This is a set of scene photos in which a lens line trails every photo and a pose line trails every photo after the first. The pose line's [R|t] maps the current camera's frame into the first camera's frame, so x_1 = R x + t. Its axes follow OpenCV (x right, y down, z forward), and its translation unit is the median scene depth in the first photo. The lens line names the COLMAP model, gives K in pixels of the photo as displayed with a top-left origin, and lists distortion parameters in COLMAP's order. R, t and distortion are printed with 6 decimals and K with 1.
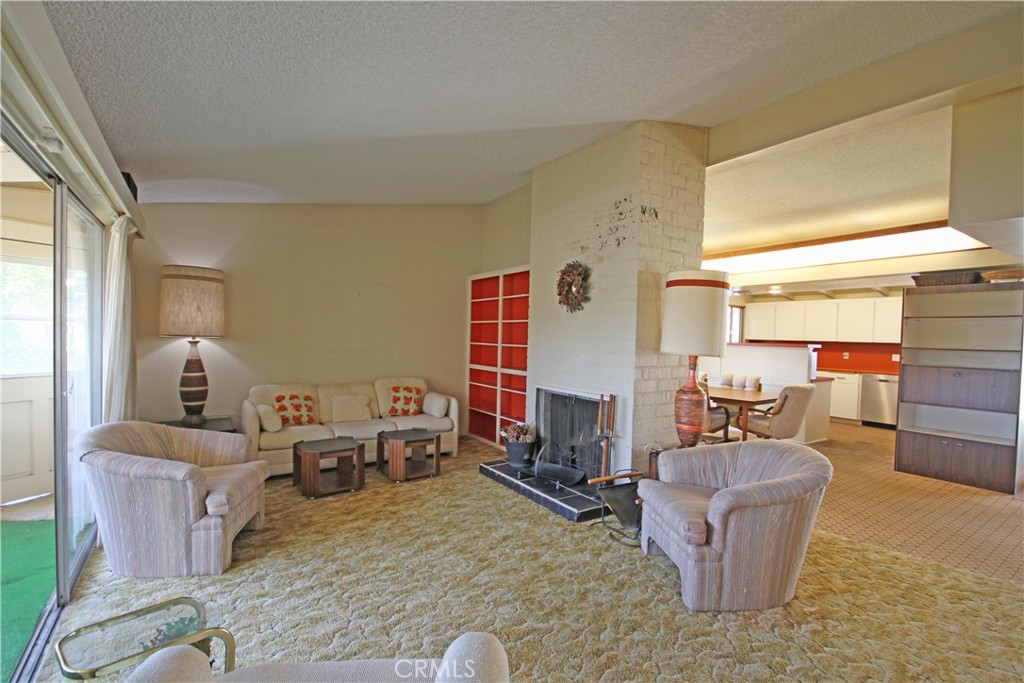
lens RADIAL K [[476.7, 0, 511.9], [0, 476.7, 341.8], [0, 0, 1]] dist [-0.004616, -0.002263]
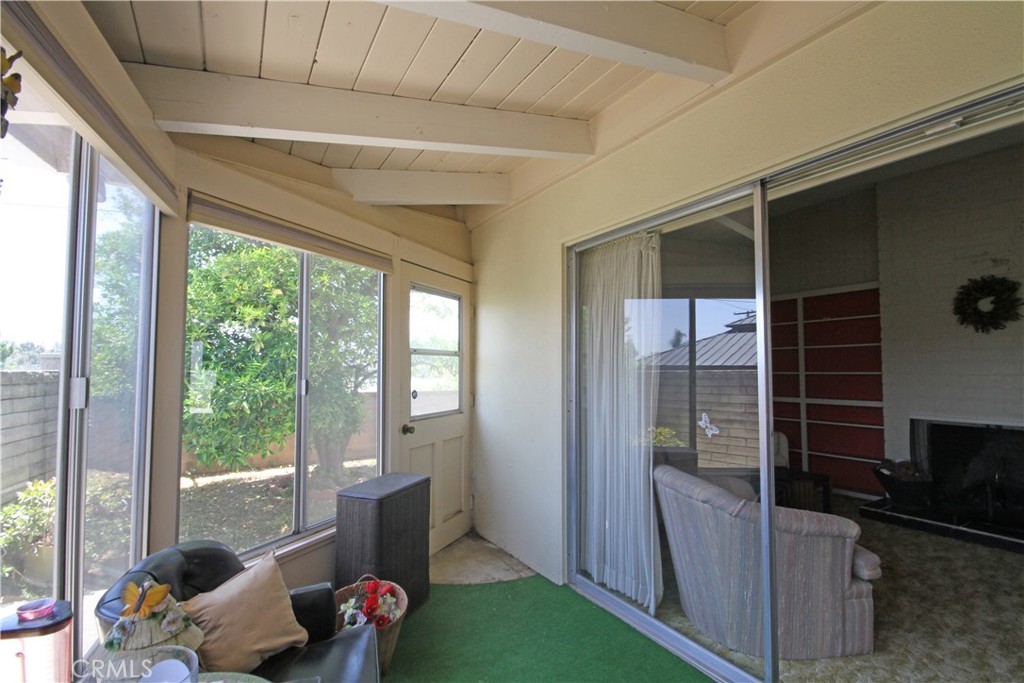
lens RADIAL K [[476.7, 0, 511.8], [0, 476.7, 345.9], [0, 0, 1]] dist [-0.004616, -0.002263]
pose [[0.998258, -0.026856, -0.052531, -0.718588], [0.023486, 0.997689, -0.063764, -0.000961], [0.054122, 0.062419, 0.996581, 0.073616]]
